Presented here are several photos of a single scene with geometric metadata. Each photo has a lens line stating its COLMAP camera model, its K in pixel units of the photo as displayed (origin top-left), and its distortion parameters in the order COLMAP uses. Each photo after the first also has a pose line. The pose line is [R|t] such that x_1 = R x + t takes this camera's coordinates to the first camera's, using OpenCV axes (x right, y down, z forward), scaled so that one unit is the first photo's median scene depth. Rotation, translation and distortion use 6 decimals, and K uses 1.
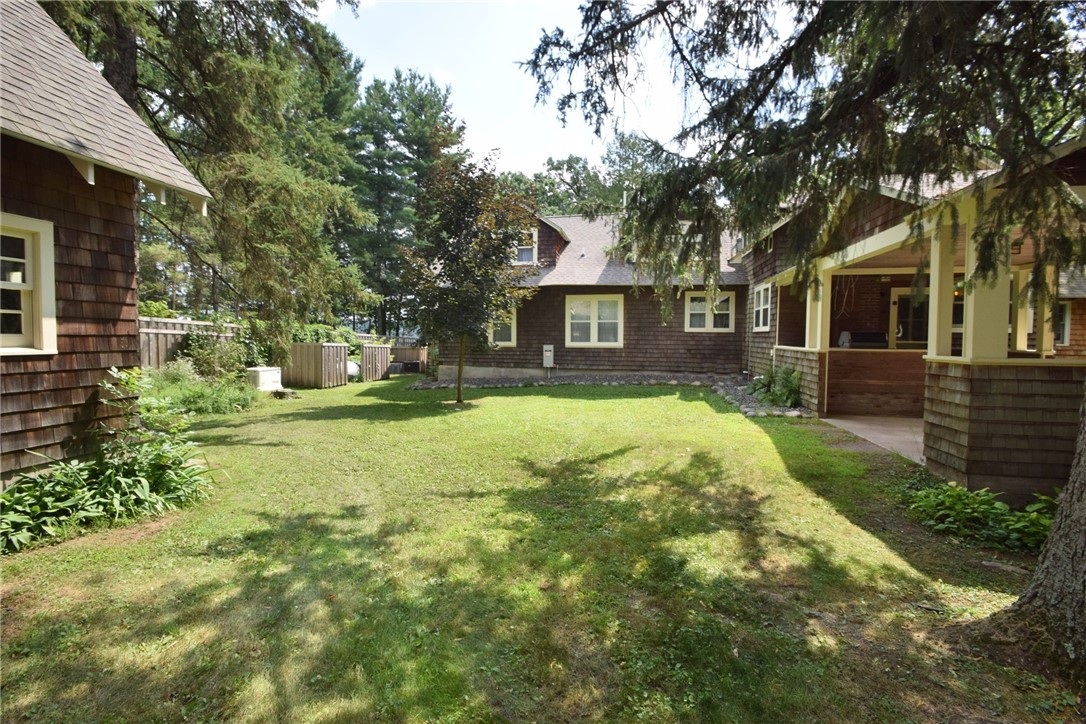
lens RADIAL K [[480.0, 0, 541.7], [0, 480.0, 357.4], [0, 0, 1]] dist [0.000573, -0.000041]
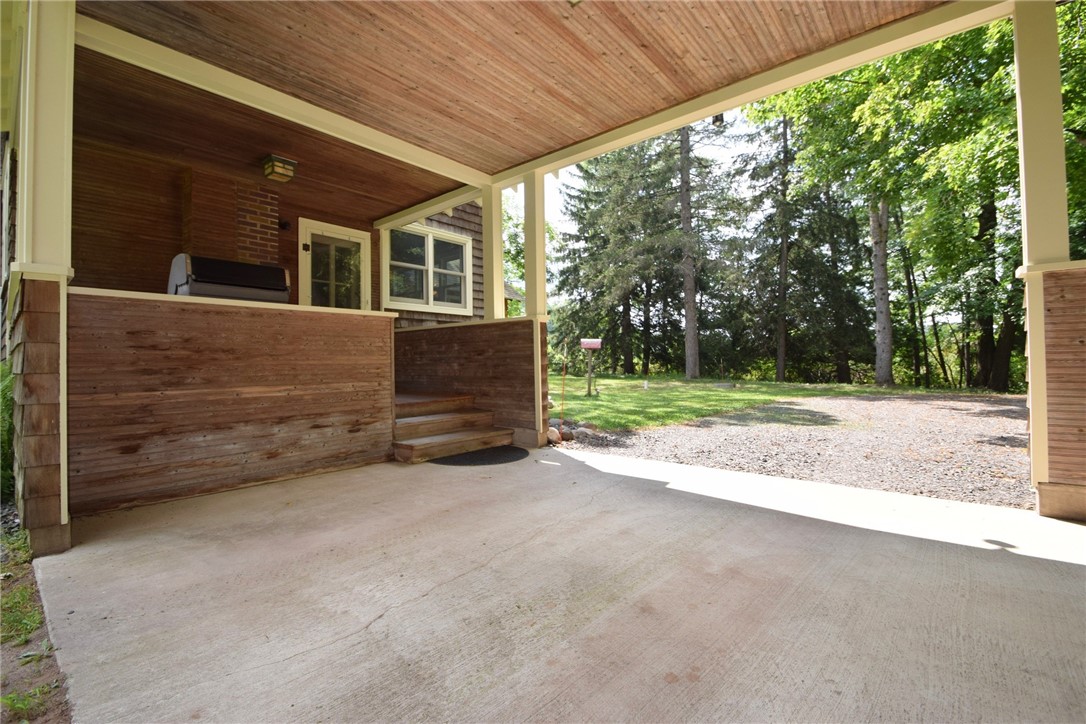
lens RADIAL K [[480.0, 0, 540.4], [0, 480.0, 361.5], [0, 0, 1]] dist [0.000573, -0.000041]
pose [[0.474505, -0.002195, 0.880250, 1.376366], [0.047387, 0.998611, -0.023054, 0.137381], [-0.878976, 0.052652, 0.473950, 1.857104]]
